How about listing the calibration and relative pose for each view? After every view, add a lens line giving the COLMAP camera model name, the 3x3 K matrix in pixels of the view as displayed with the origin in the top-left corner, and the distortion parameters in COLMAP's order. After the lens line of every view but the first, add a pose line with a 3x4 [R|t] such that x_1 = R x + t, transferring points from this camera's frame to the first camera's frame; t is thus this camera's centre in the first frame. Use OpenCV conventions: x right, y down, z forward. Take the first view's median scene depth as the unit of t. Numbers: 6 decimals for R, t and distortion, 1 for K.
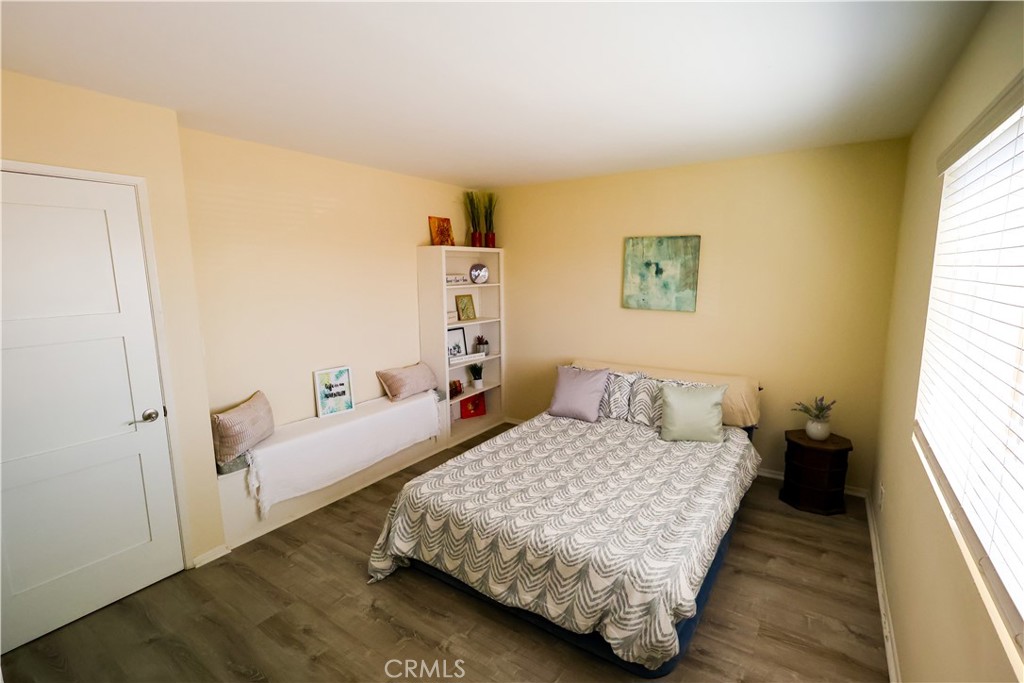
lens RADIAL K [[476.0, 0, 512.2], [0, 476.0, 343.1], [0, 0, 1]] dist [-0.011693, 0.000410]
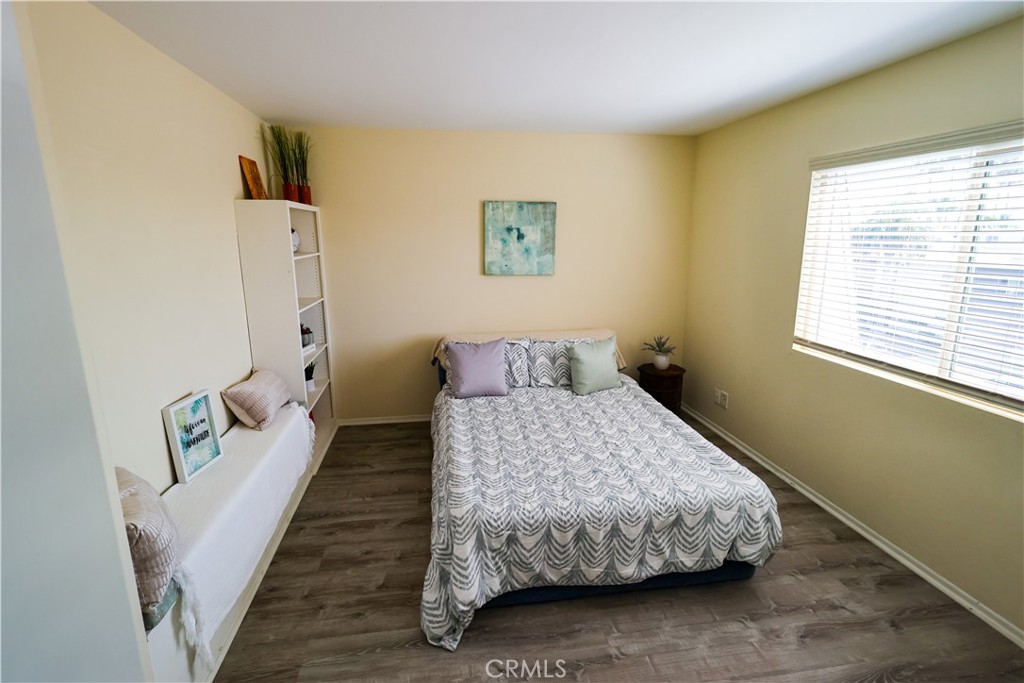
lens RADIAL K [[500.3, 0, 512.9], [0, 500.3, 342.2], [0, 0, 1]] dist [-0.001871, -0.000478]
pose [[0.731755, -0.141162, 0.666789, -0.491784], [0.103247, 0.989985, 0.096277, -0.036416], [-0.673702, -0.001607, 0.739002, 0.250585]]
